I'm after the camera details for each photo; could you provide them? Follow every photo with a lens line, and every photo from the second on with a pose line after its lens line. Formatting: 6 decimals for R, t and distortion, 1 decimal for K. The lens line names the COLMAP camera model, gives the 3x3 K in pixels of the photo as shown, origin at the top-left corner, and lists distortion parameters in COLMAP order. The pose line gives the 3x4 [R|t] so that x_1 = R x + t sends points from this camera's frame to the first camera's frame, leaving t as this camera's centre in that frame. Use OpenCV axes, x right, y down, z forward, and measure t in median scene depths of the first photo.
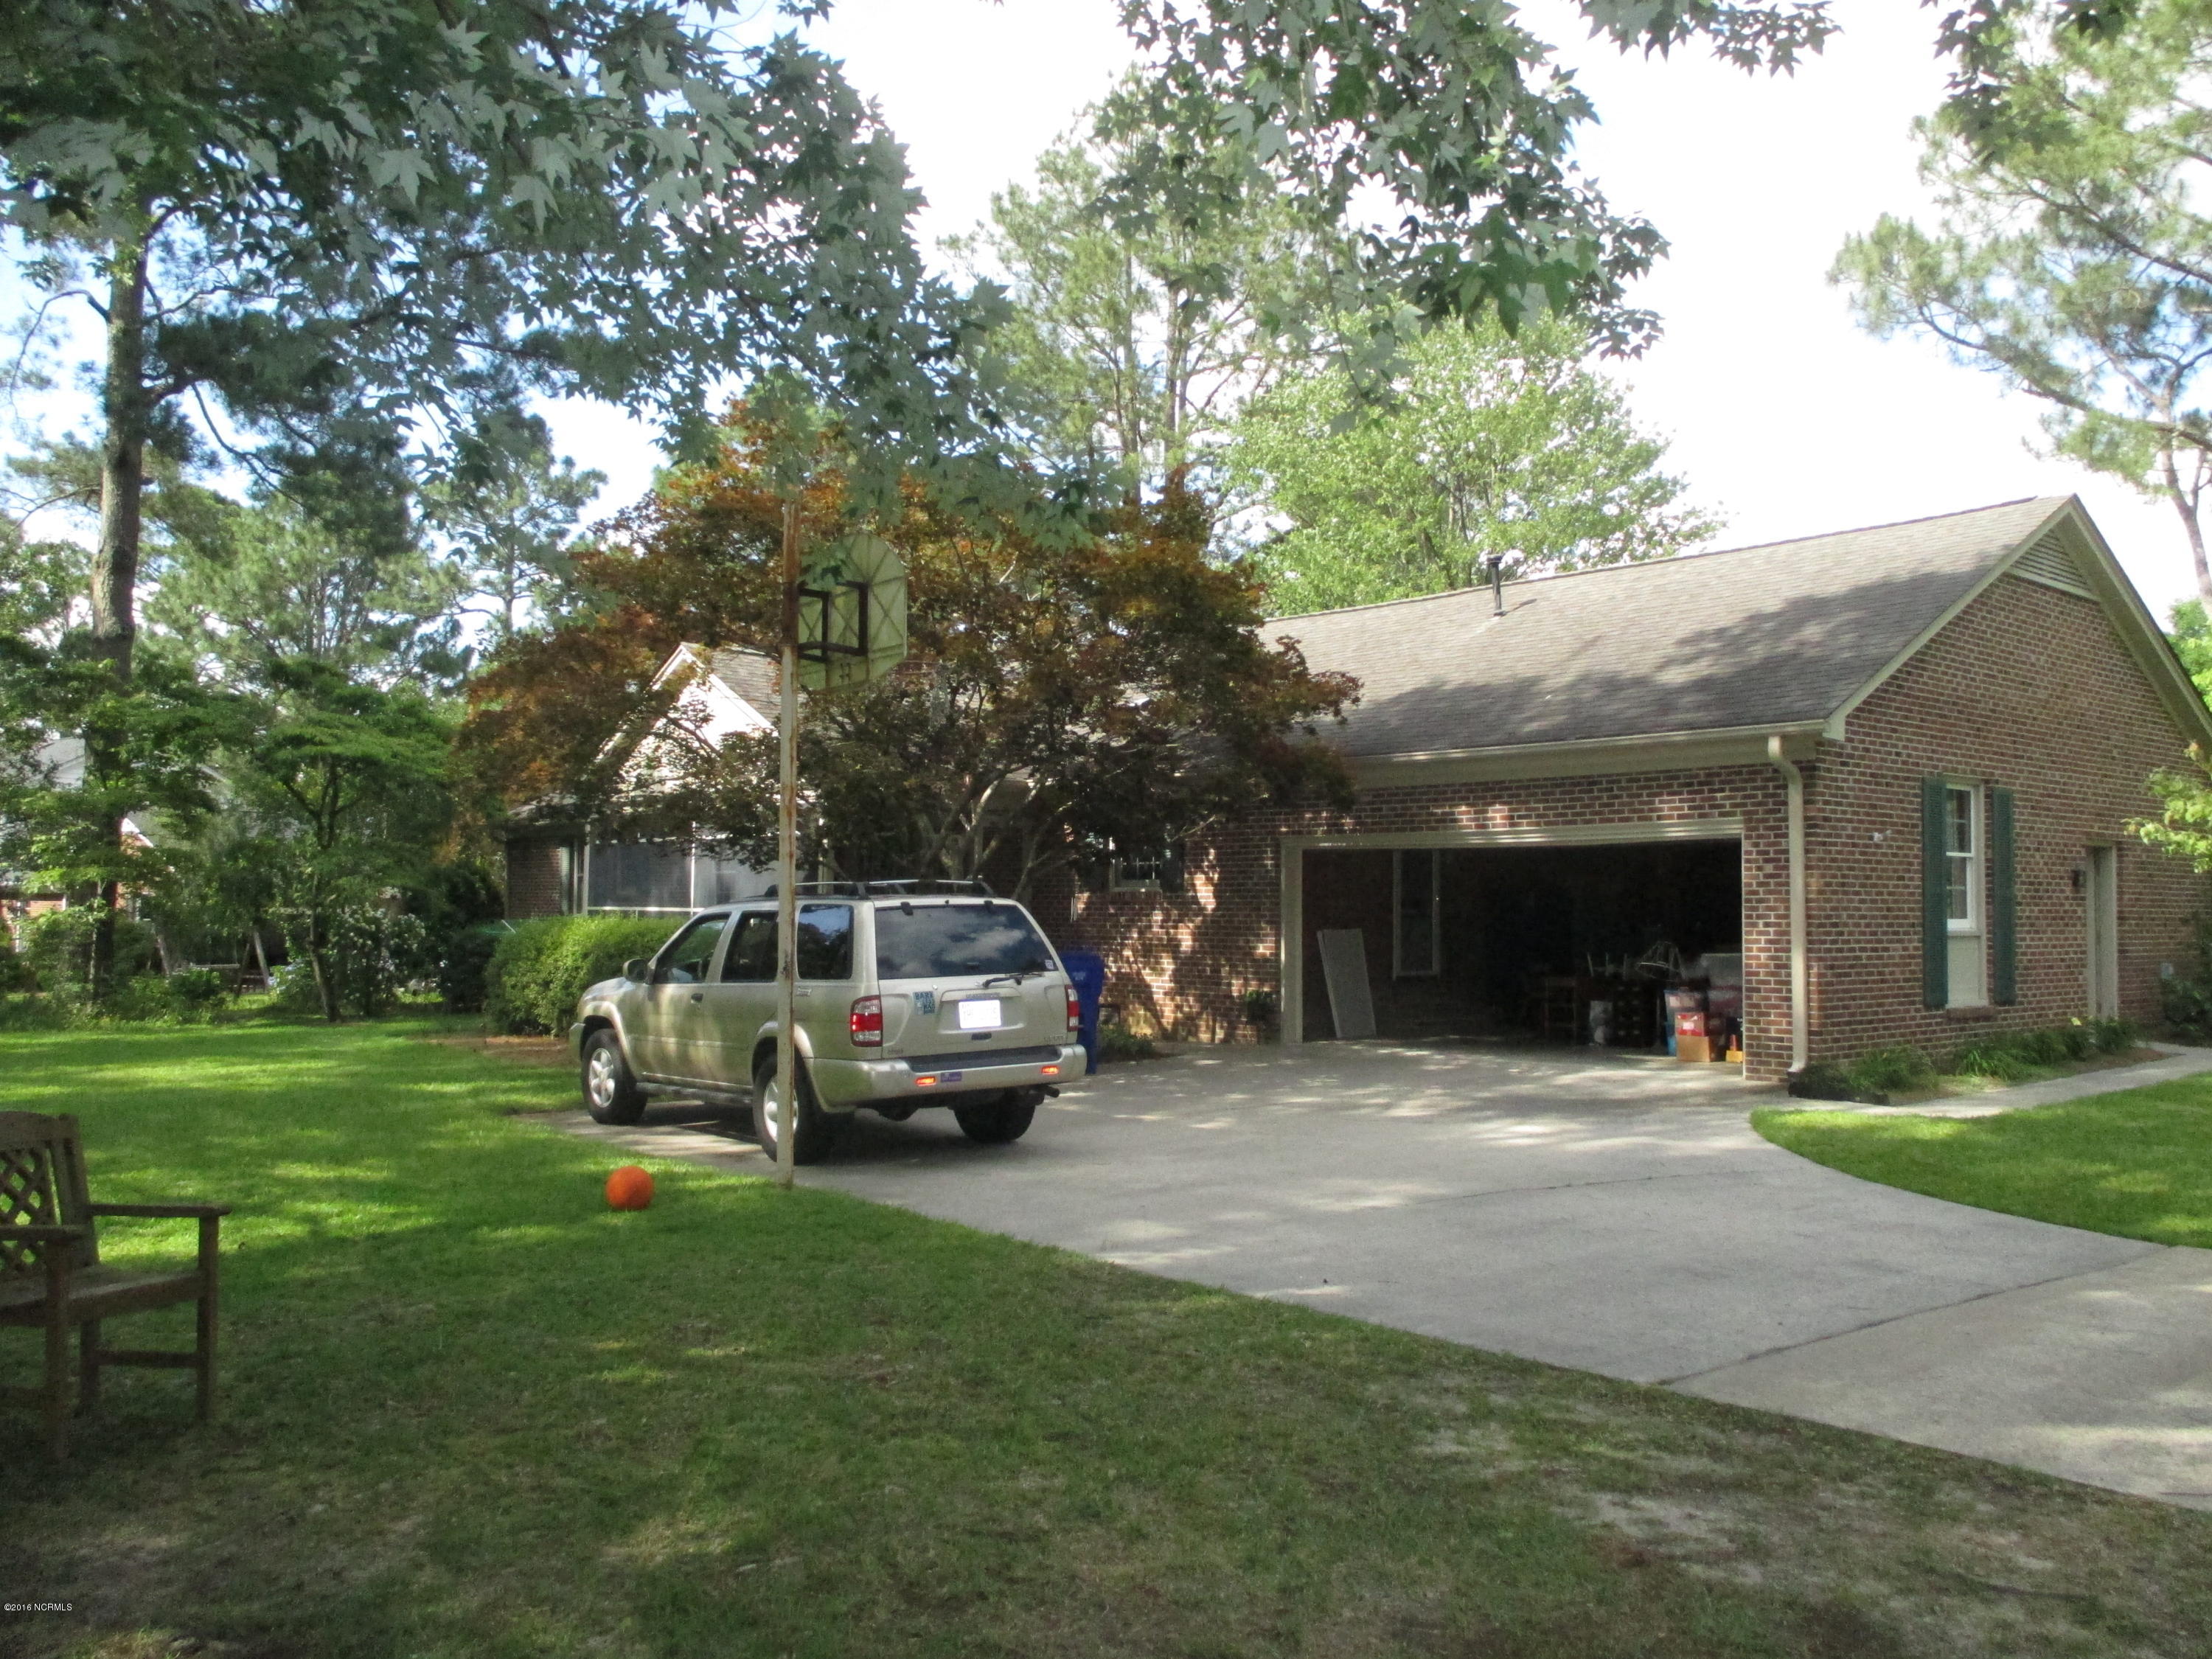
lens RADIAL K [[1849.0, 0, 1105.4], [0, 1849.0, 820.9], [0, 0, 1]] dist [-0.014176, -0.002527]
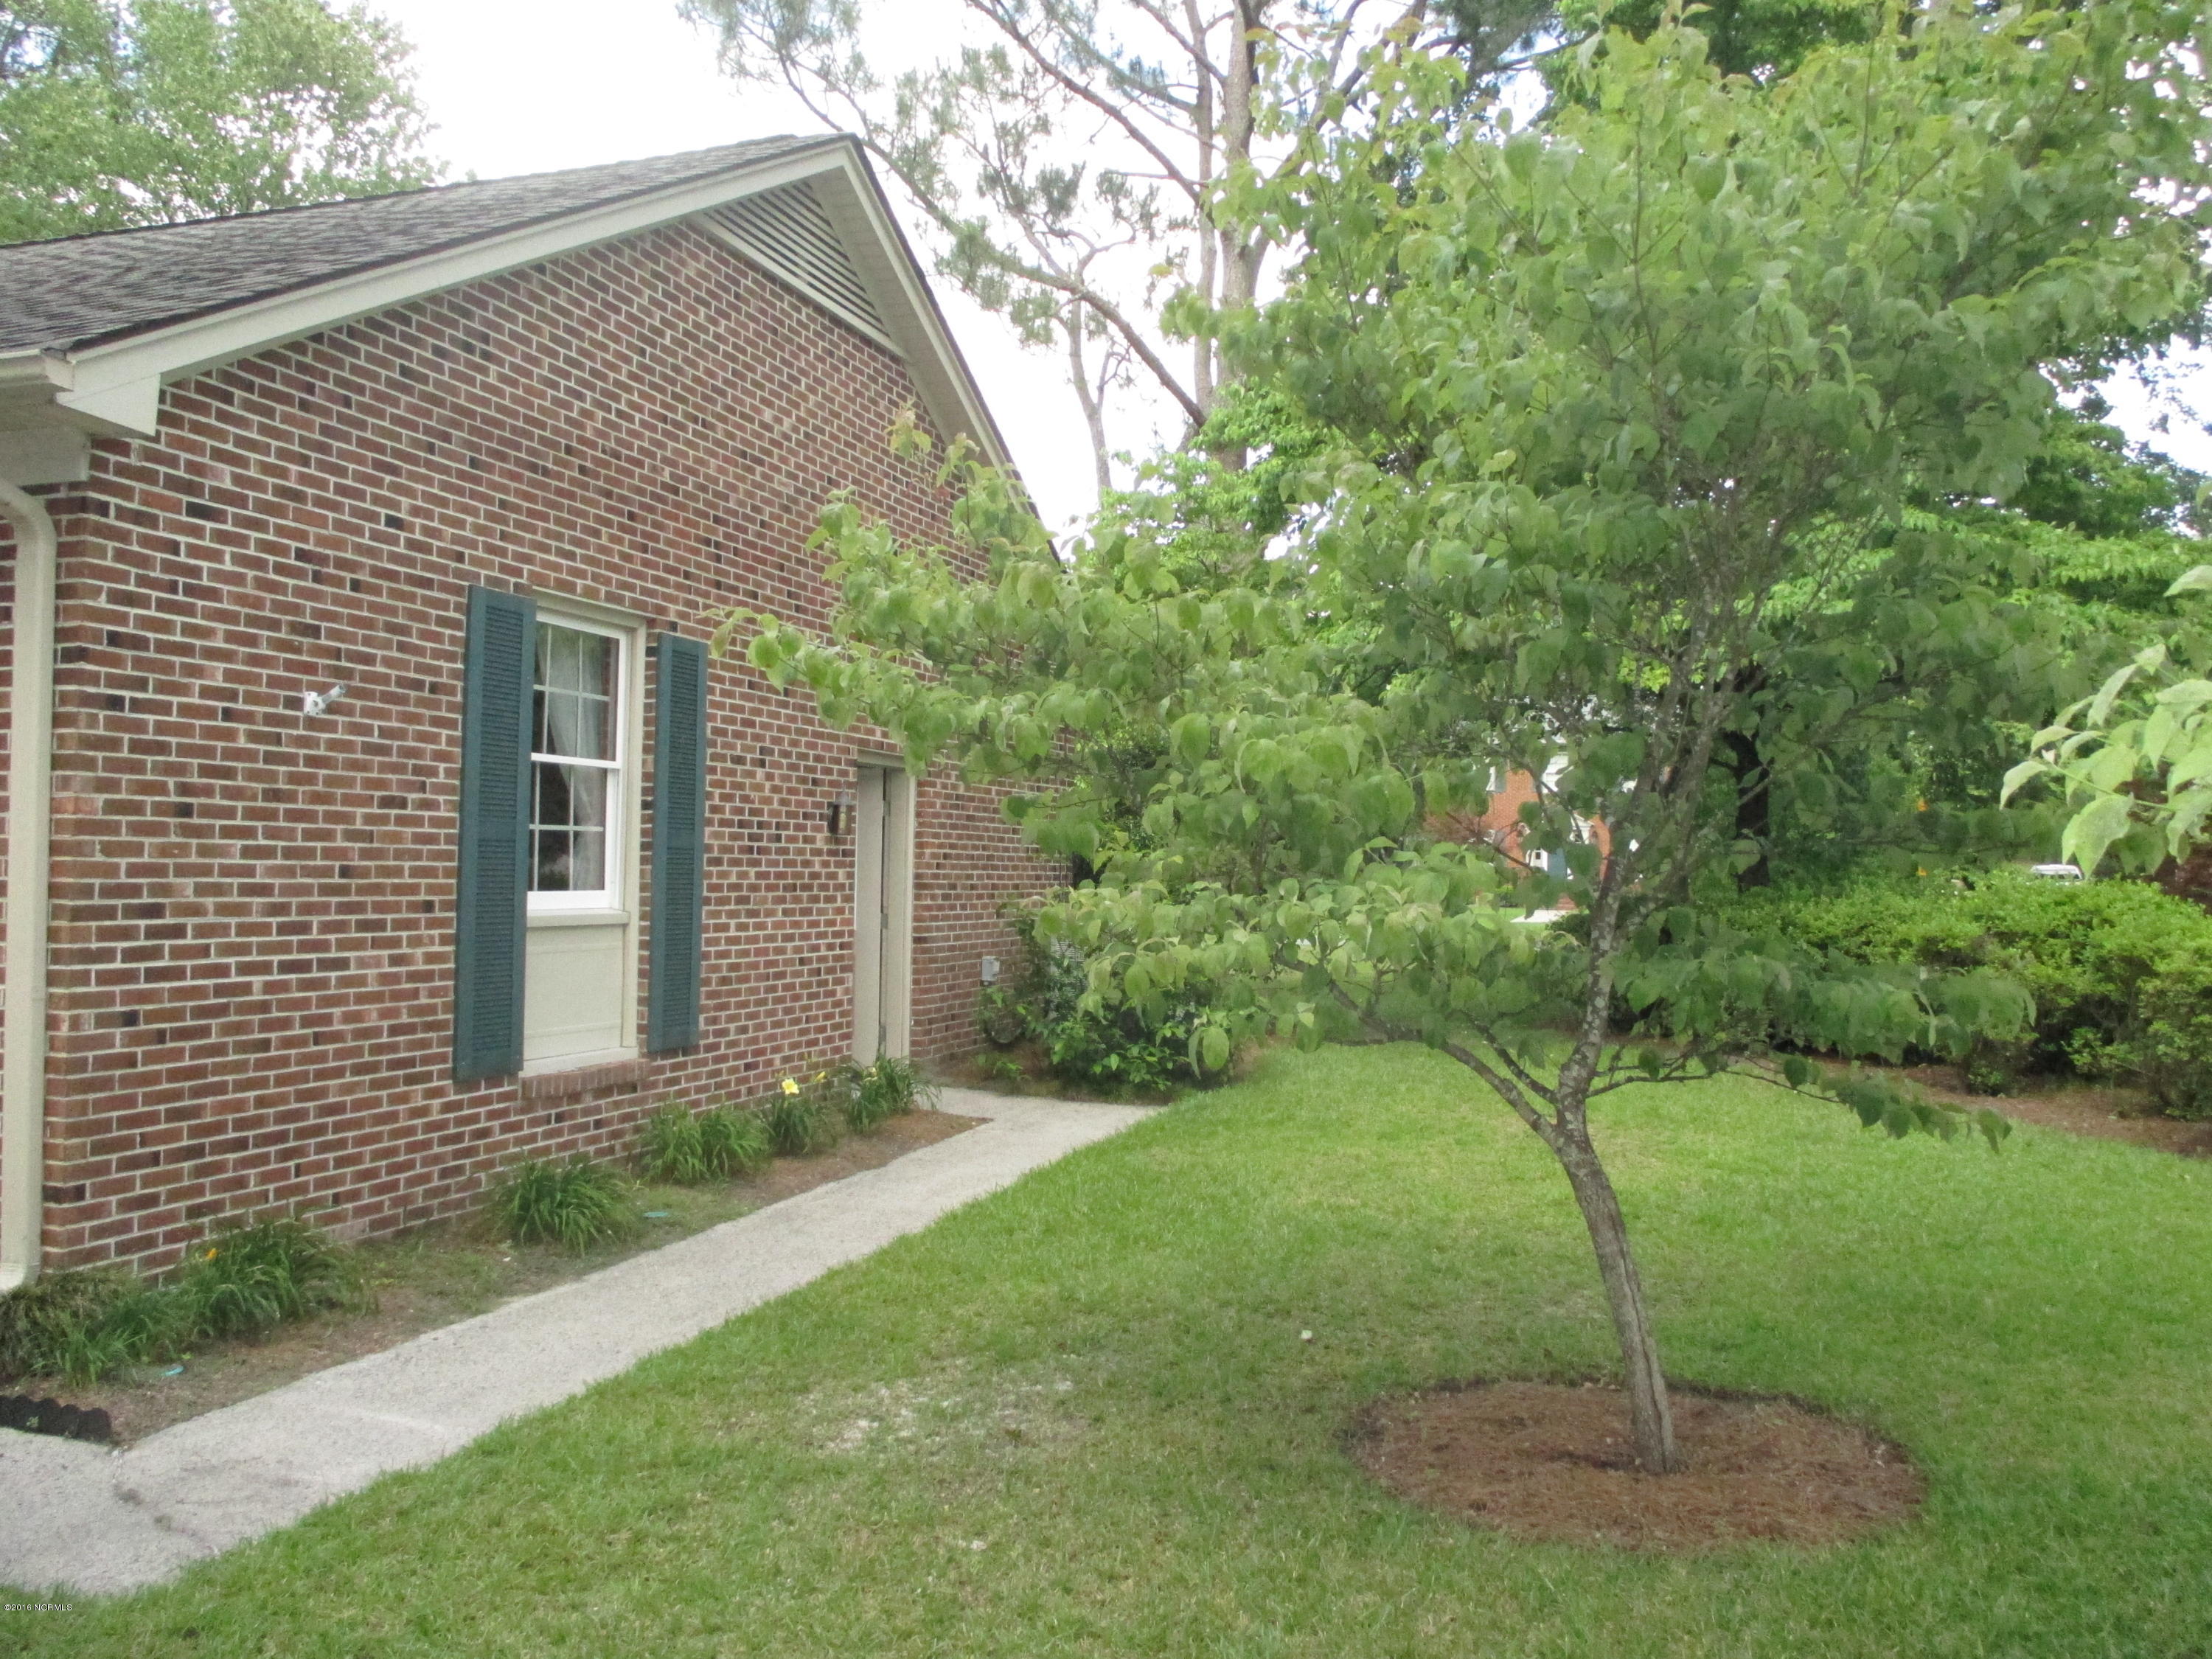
lens RADIAL K [[1849.0, 0, 1105.4], [0, 1849.0, 820.9], [0, 0, 1]] dist [-0.014176, -0.002527]
pose [[0.864071, 0.019952, 0.502974, 0.333359], [-0.033661, 0.999268, 0.018188, 0.020445], [-0.502243, -0.032647, 0.864110, 0.495820]]
